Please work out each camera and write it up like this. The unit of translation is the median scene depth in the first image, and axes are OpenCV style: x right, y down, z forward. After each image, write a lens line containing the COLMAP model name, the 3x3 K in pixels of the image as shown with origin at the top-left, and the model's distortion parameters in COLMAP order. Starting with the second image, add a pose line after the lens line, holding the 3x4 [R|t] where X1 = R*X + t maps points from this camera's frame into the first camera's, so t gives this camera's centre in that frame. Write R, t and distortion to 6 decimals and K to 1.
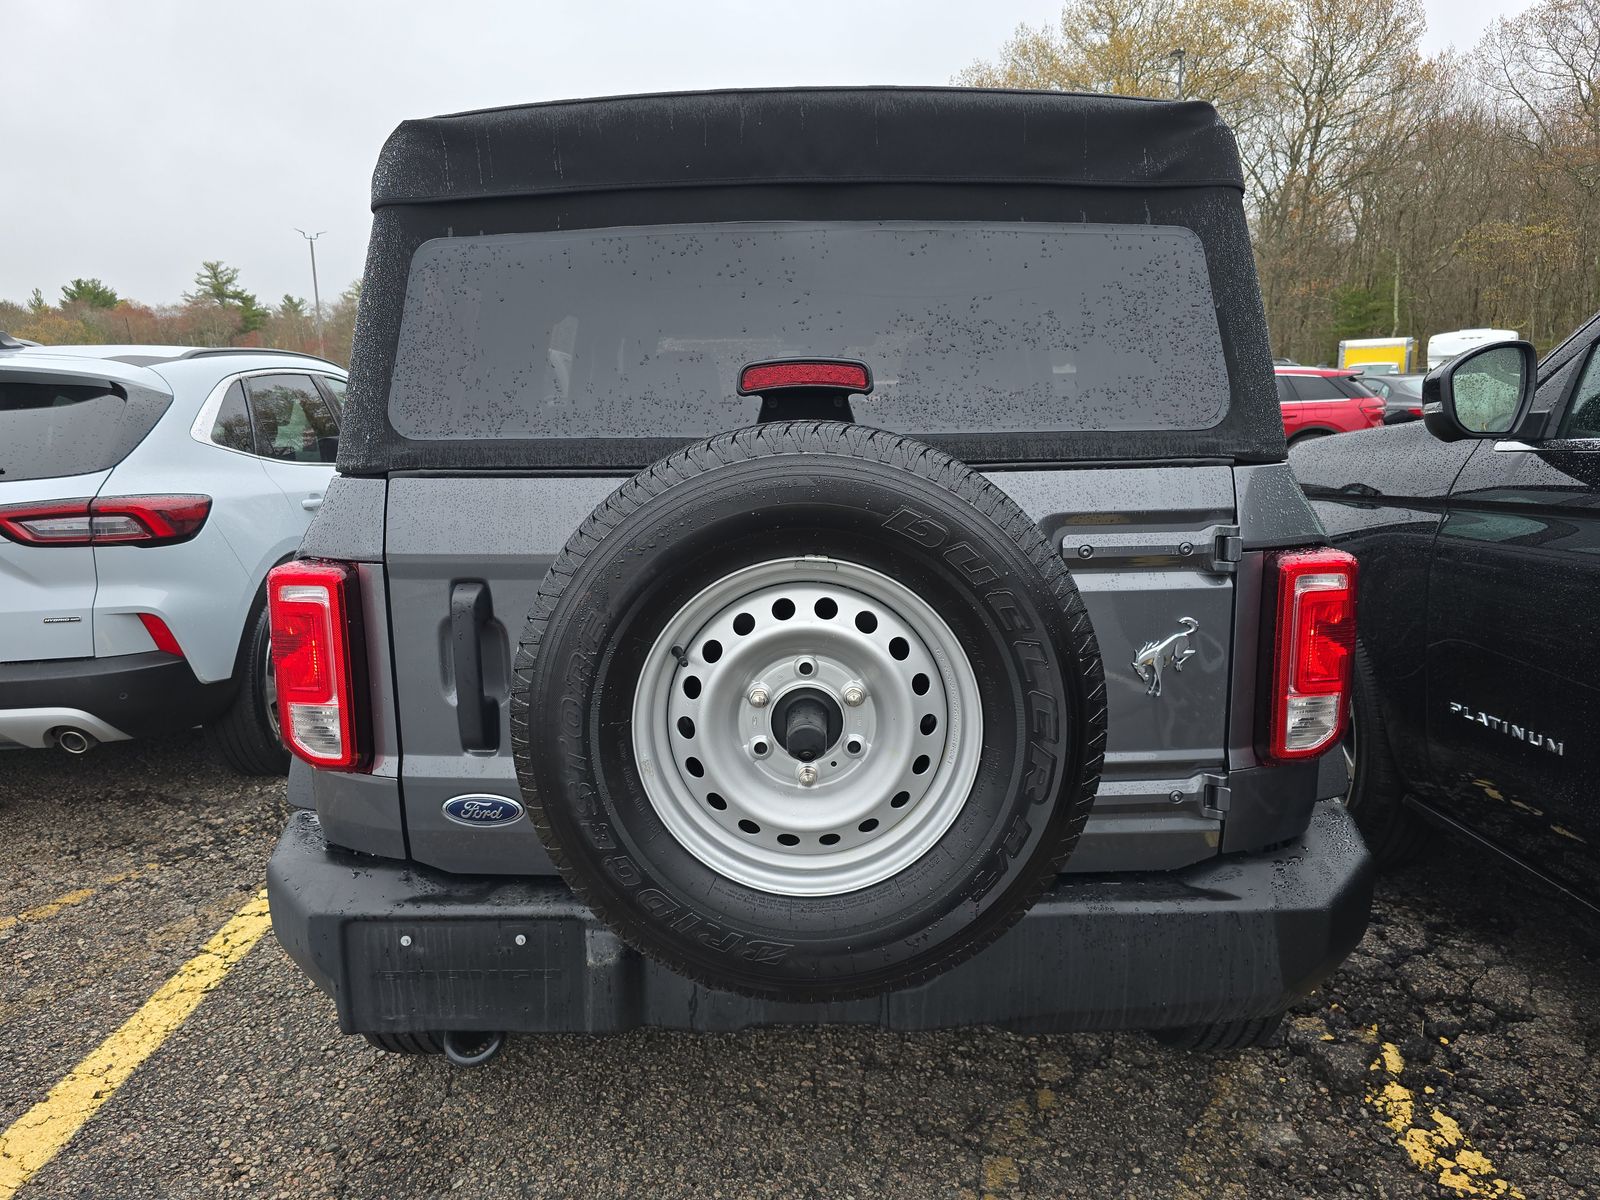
lens RADIAL K [[1092.3, 0, 795.7], [0, 1092.3, 602.0], [0, 0, 1]] dist [0.040234, -0.034106]
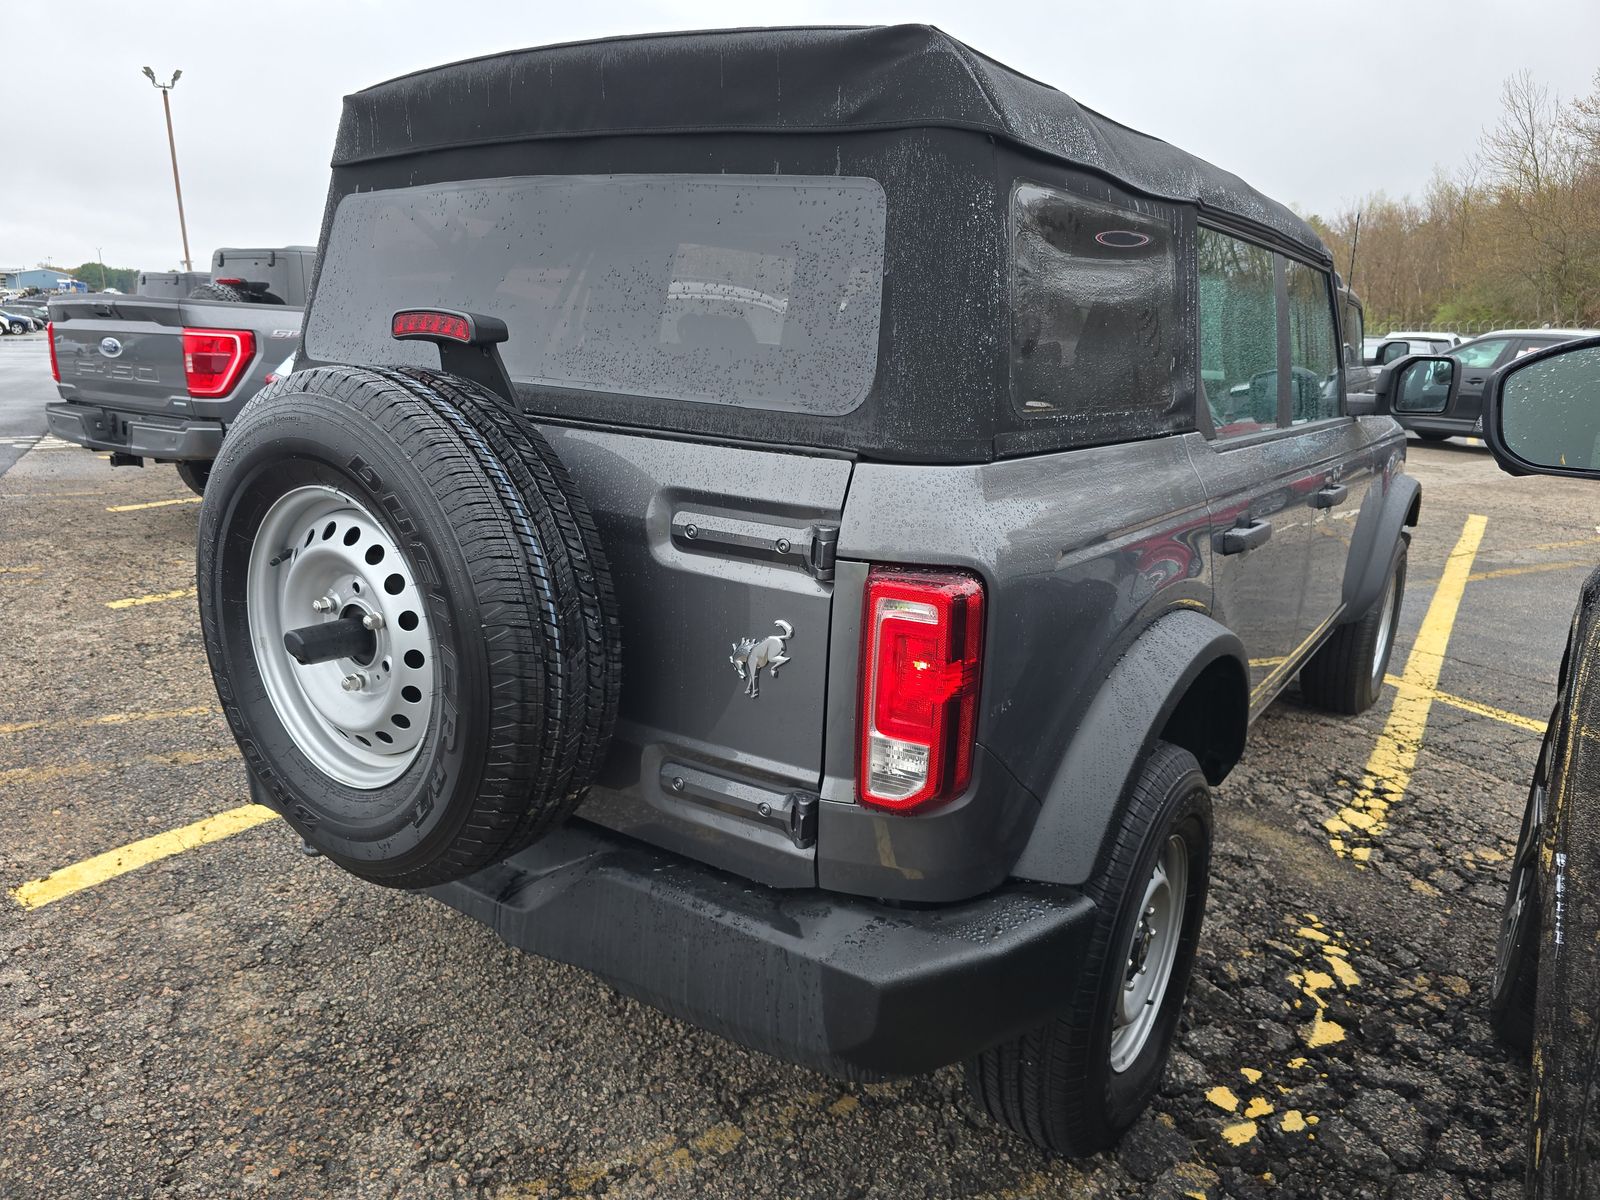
lens RADIAL K [[1096.9, 0, 800.0], [0, 1096.9, 600.0], [0, 0, 1]] dist [0.091638, -0.171811]
pose [[0.824801, 0.189420, -0.532751, 0.841043], [-0.154355, 0.981859, 0.110129, -0.104154], [0.543947, -0.008602, 0.839075, 0.241264]]
